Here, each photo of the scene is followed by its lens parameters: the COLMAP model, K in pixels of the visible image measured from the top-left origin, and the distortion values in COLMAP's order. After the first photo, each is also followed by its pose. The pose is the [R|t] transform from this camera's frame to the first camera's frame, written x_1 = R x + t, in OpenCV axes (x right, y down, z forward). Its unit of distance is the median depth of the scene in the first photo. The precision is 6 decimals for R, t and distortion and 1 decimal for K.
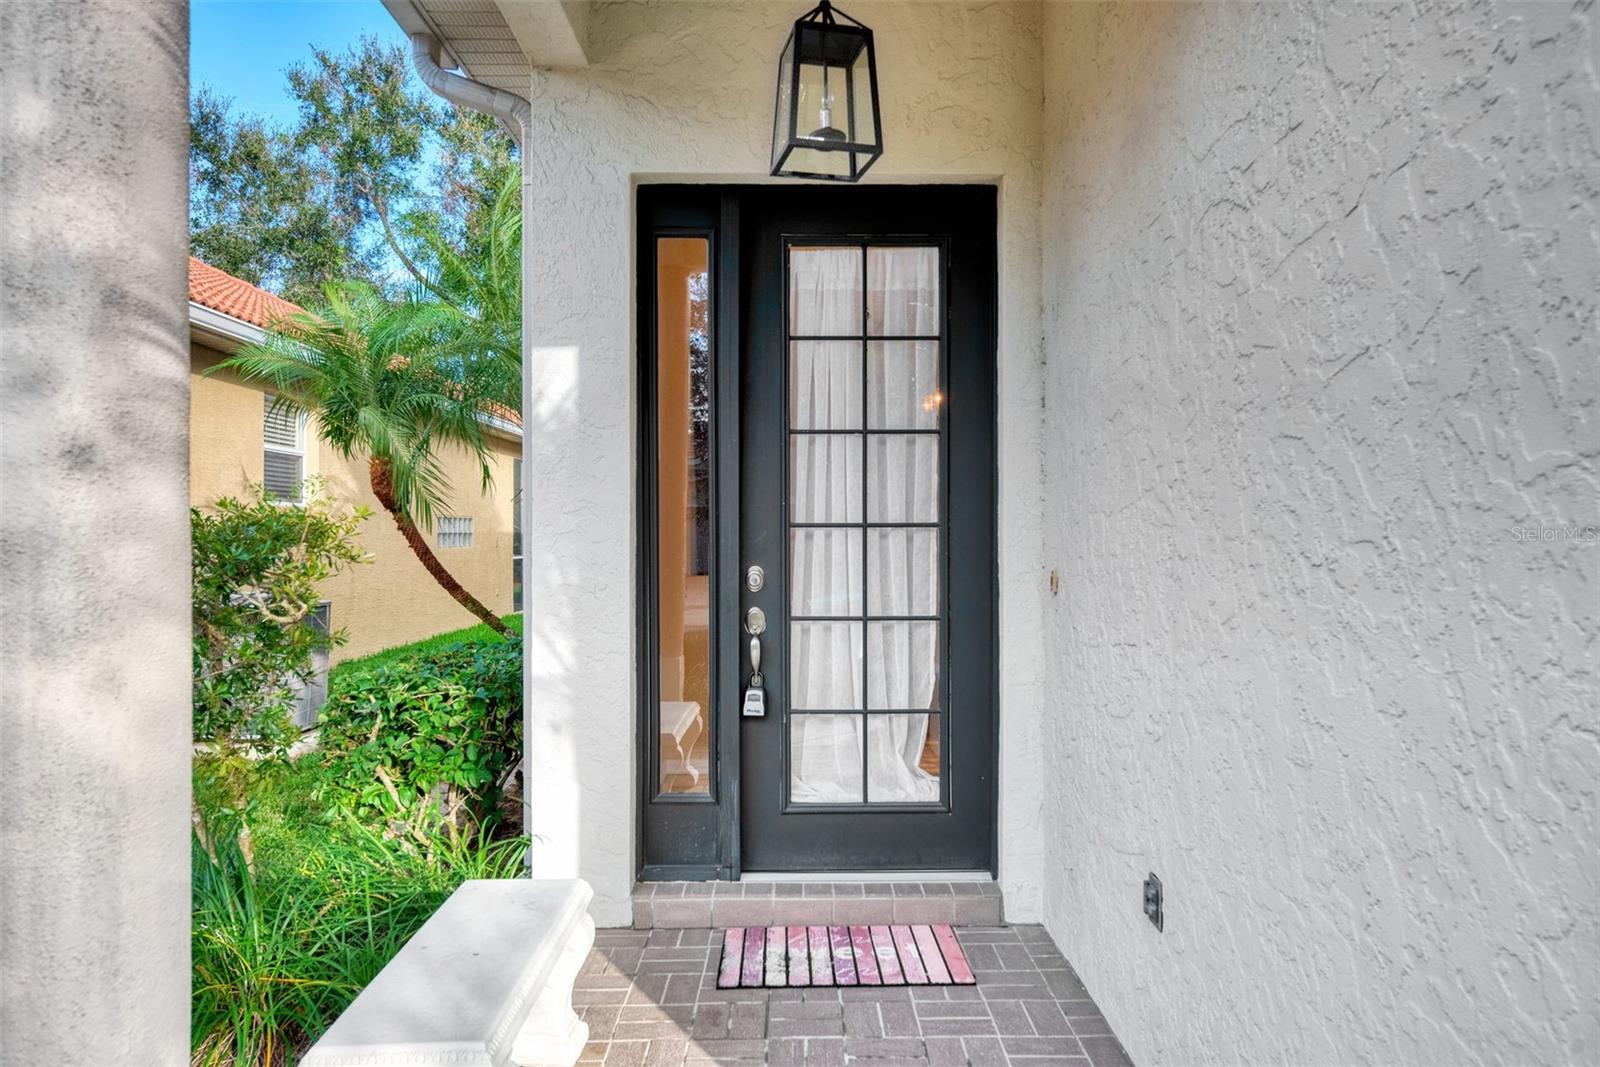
lens RADIAL K [[1103.5, 0, 796.7], [0, 1103.5, 532.9], [0, 0, 1]] dist [0.007895, 0.000551]
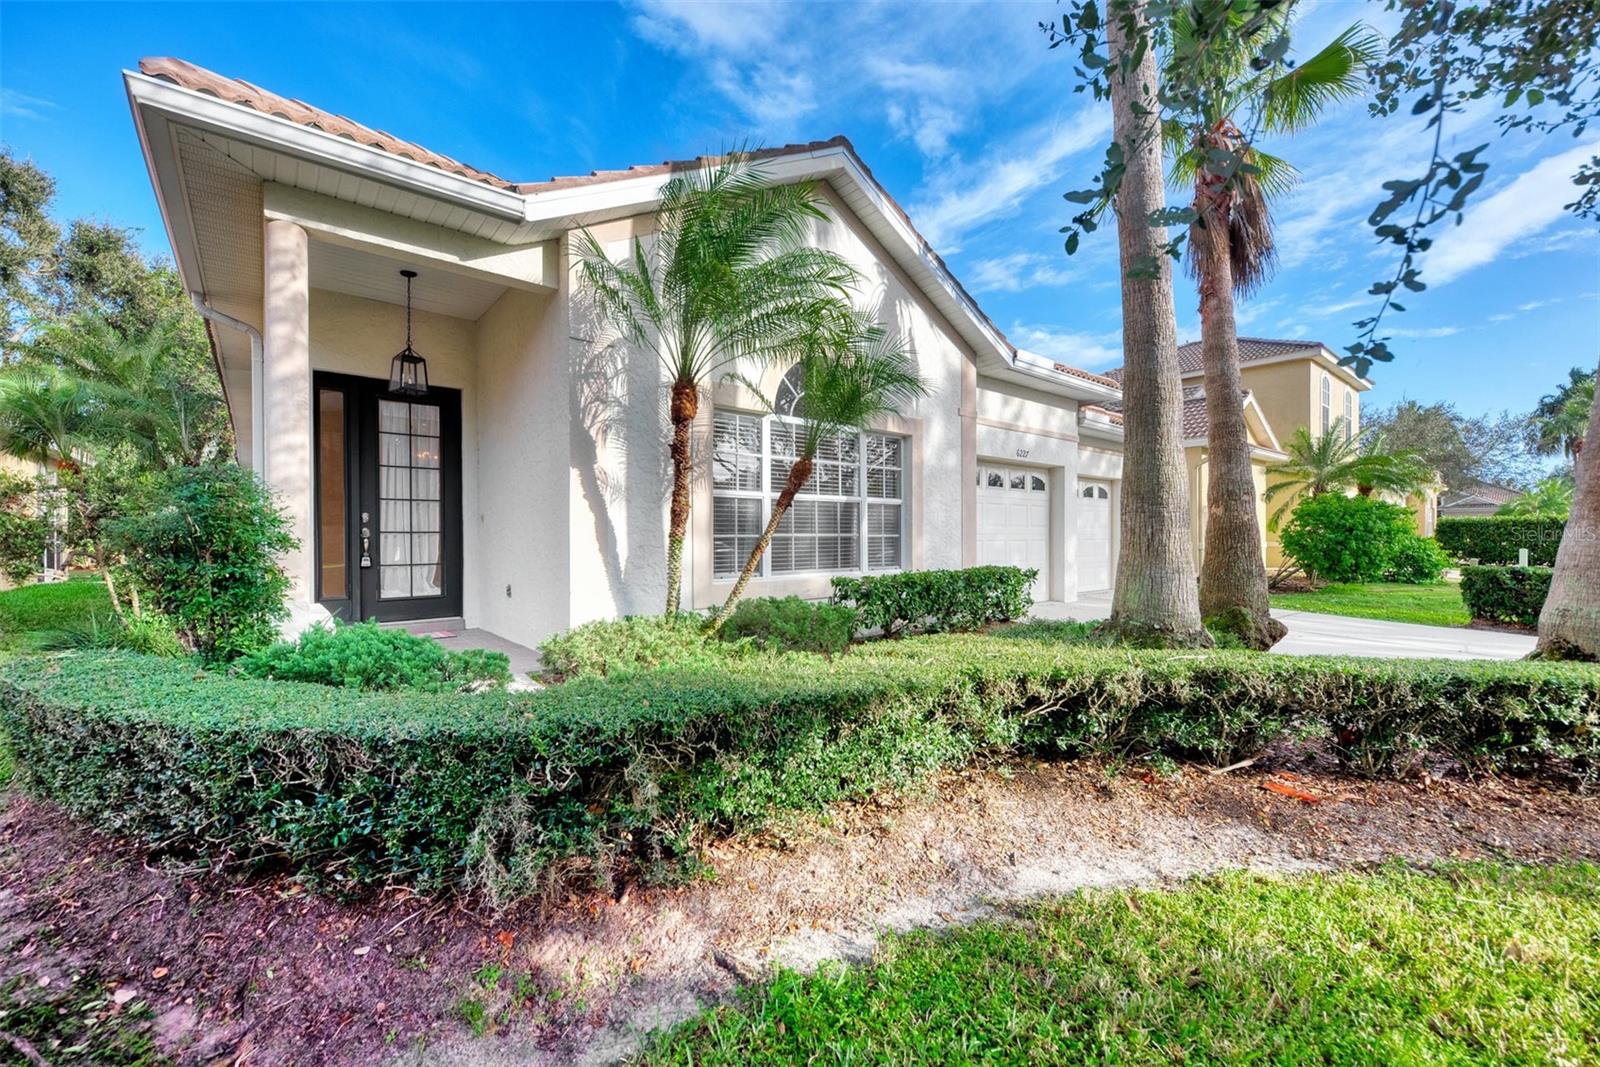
lens RADIAL K [[640.4, 0, 810.8], [0, 640.4, 540.1], [0, 0, 1]] dist [-0.001055, -0.000052]
pose [[0.770371, -0.008521, 0.637539, -0.200266], [0.006912, 0.999964, 0.005012, 0.096736], [-0.637559, 0.000546, 0.770402, -0.957034]]
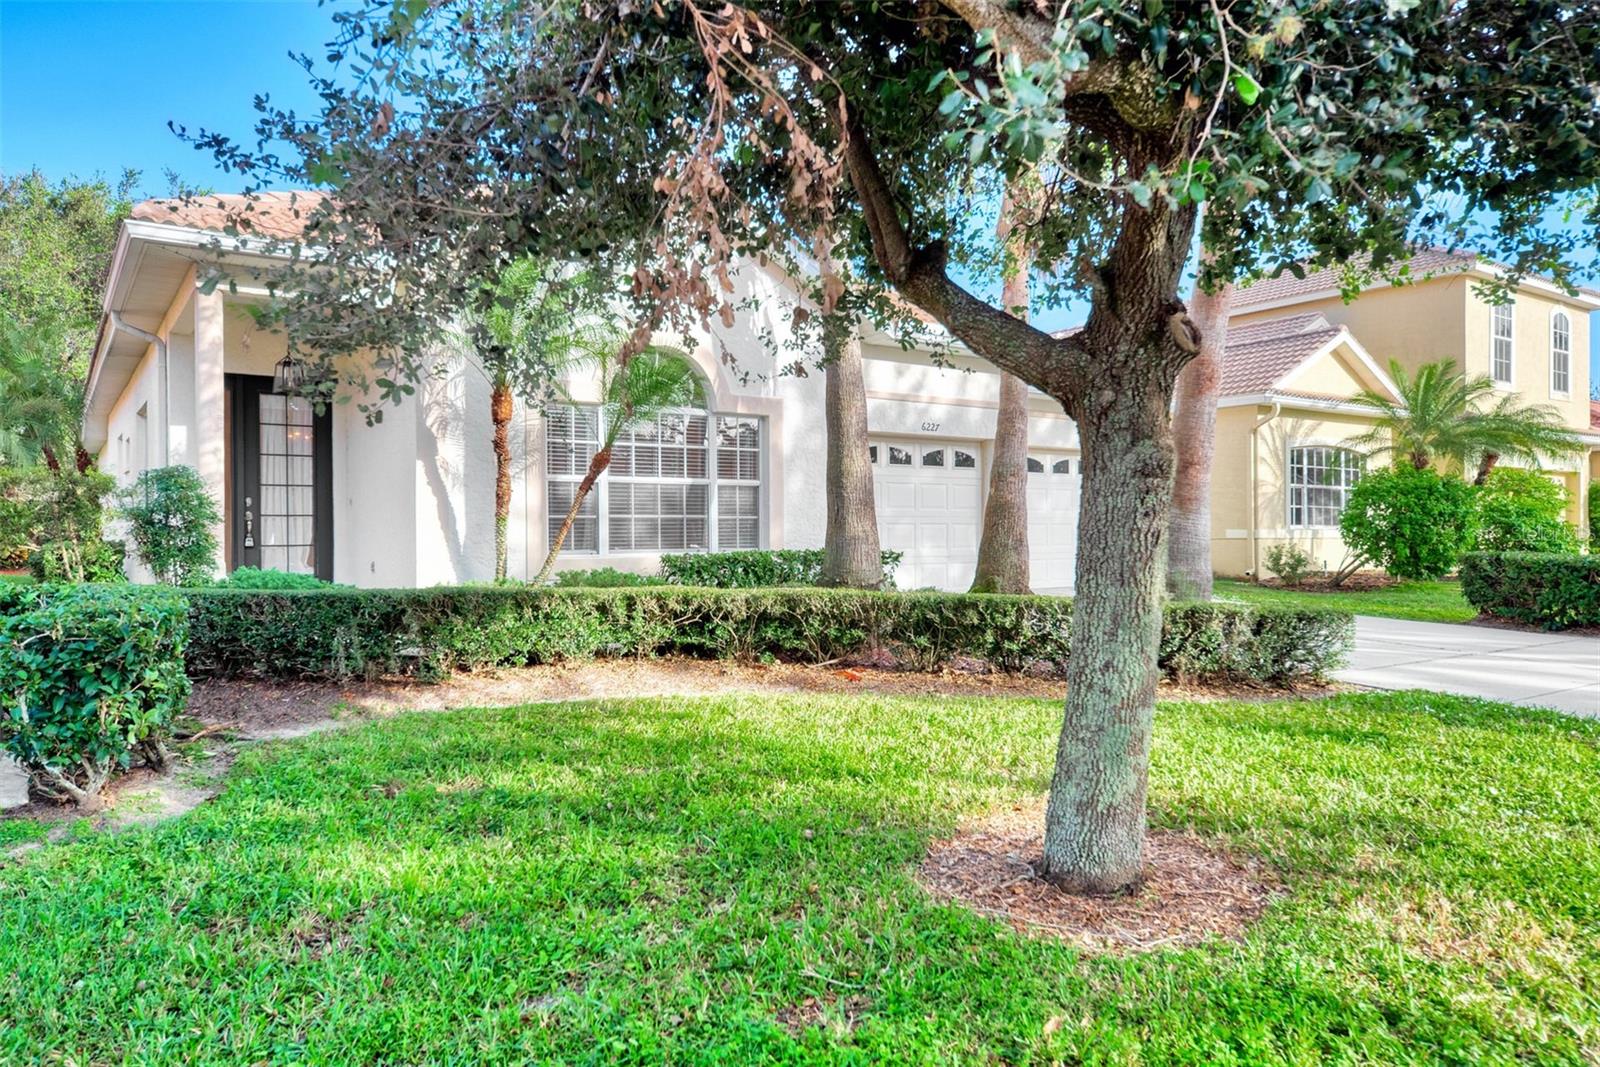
lens RADIAL K [[1053.5, 0, 798.2], [0, 1053.5, 535.0], [0, 0, 1]] dist [-0.009310, 0.000037]
pose [[0.822048, -0.009389, 0.569340, -0.441170], [0.010410, 0.999945, 0.001460, 0.143184], [-0.569323, 0.004727, 0.822101, -2.248567]]
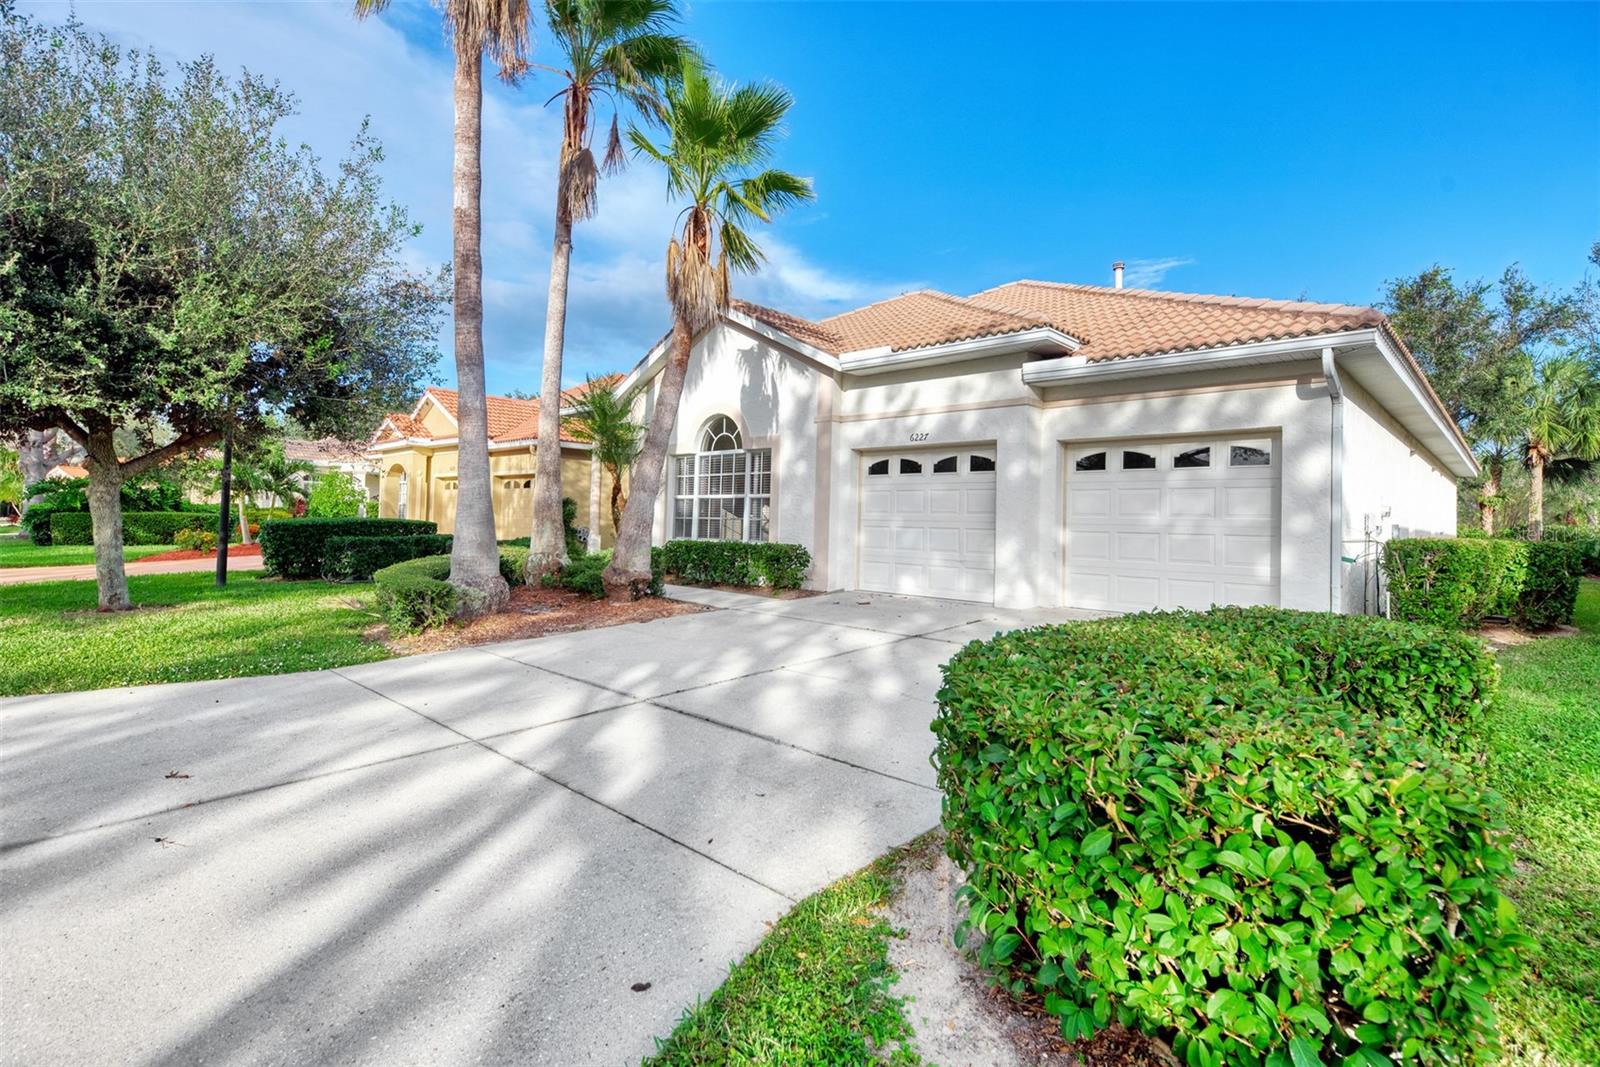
lens RADIAL K [[749.0, 0, 787.4], [0, 749.0, 520.8], [0, 0, 1]] dist [0.005091, 0.000160]
pose [[0.714333, 0.013537, -0.699675, 3.439893], [-0.009733, 0.999908, 0.009409, 0.071240], [0.699738, 0.000089, 0.714400, -1.870430]]
